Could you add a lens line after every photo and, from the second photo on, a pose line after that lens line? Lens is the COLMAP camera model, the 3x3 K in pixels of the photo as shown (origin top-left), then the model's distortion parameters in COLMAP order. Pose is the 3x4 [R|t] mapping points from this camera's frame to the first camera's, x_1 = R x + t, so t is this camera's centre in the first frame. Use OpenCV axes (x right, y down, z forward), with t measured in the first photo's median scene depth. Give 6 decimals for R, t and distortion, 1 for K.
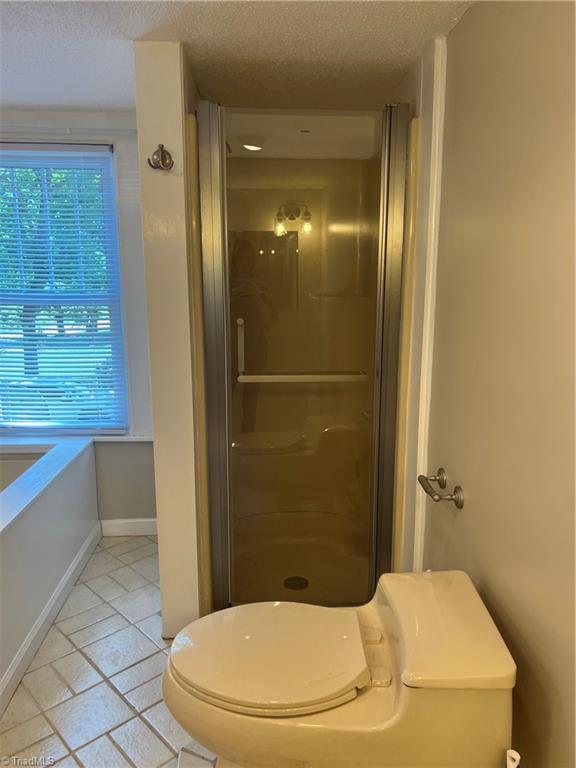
lens RADIAL K [[578.6, 0, 286.7], [0, 578.6, 385.0], [0, 0, 1]] dist [0.015836, -0.013893]
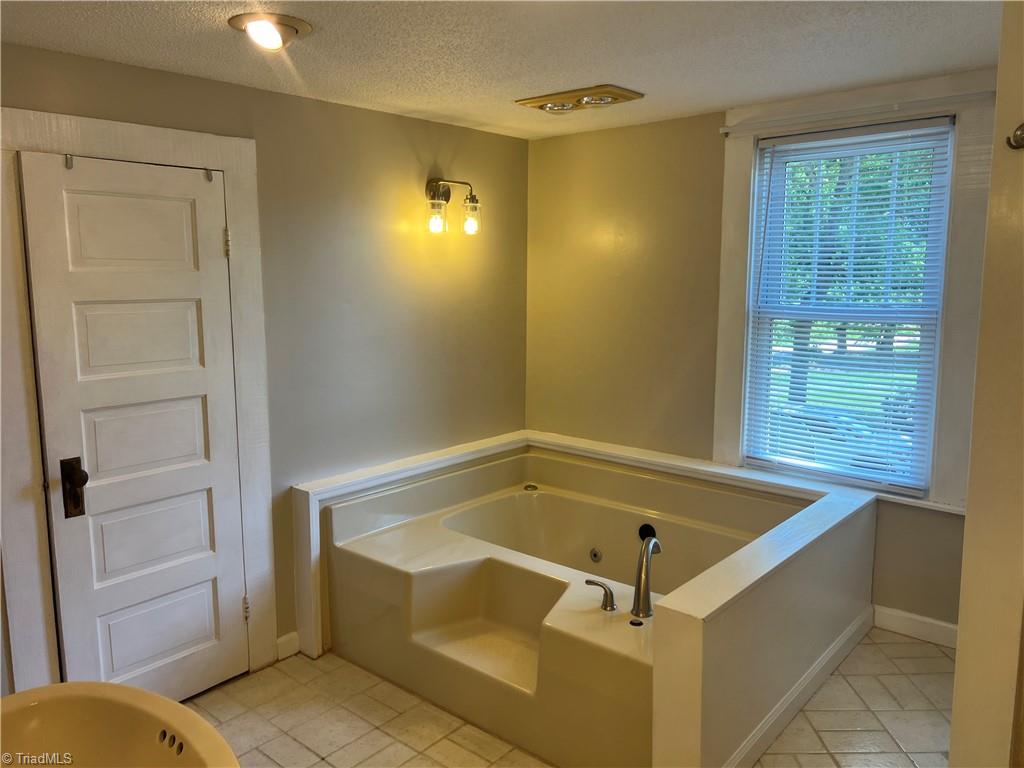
lens RADIAL K [[771.5, 0, 517.7], [0, 771.5, 378.4], [0, 0, 1]] dist [0.015836, -0.013893]
pose [[0.720312, 0.089676, -0.687829, 0.012146], [-0.124360, 0.992237, -0.000869, -0.000540], [0.682412, 0.086164, 0.725872, -0.072667]]
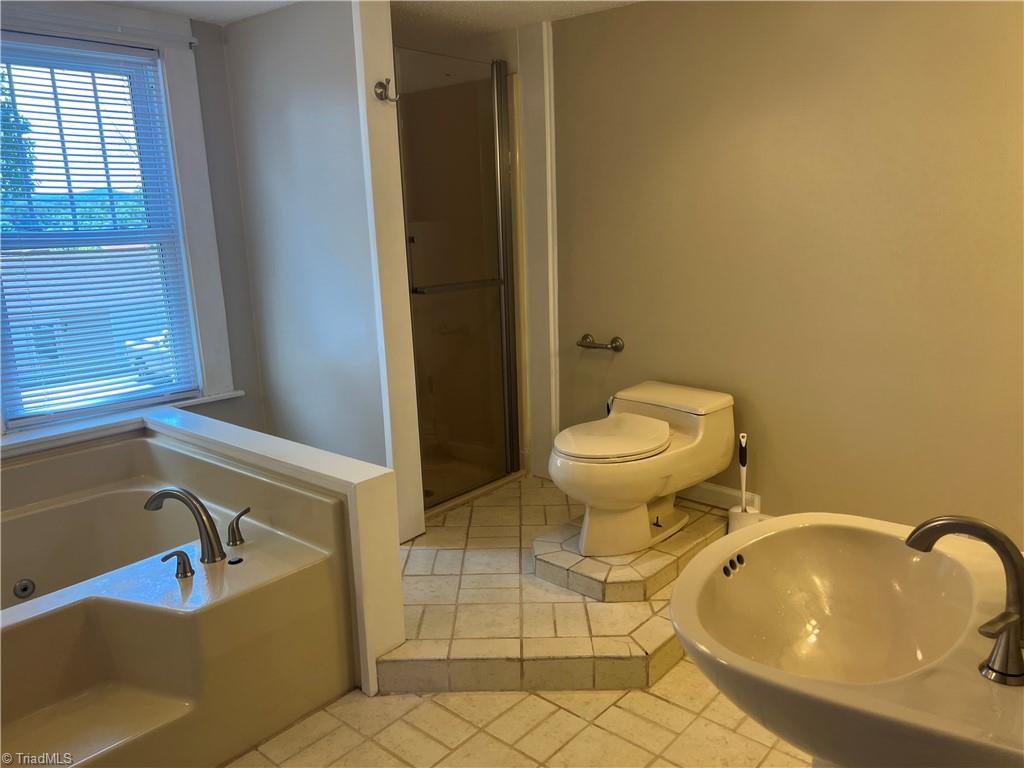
lens RADIAL K [[771.5, 0, 514.8], [0, 771.5, 384.9], [0, 0, 1]] dist [0.015836, -0.013893]
pose [[0.693068, -0.178433, 0.698440, -0.615382], [0.163142, 0.982568, 0.089133, 0.036543], [-0.702170, 0.052170, 0.710096, -0.103859]]
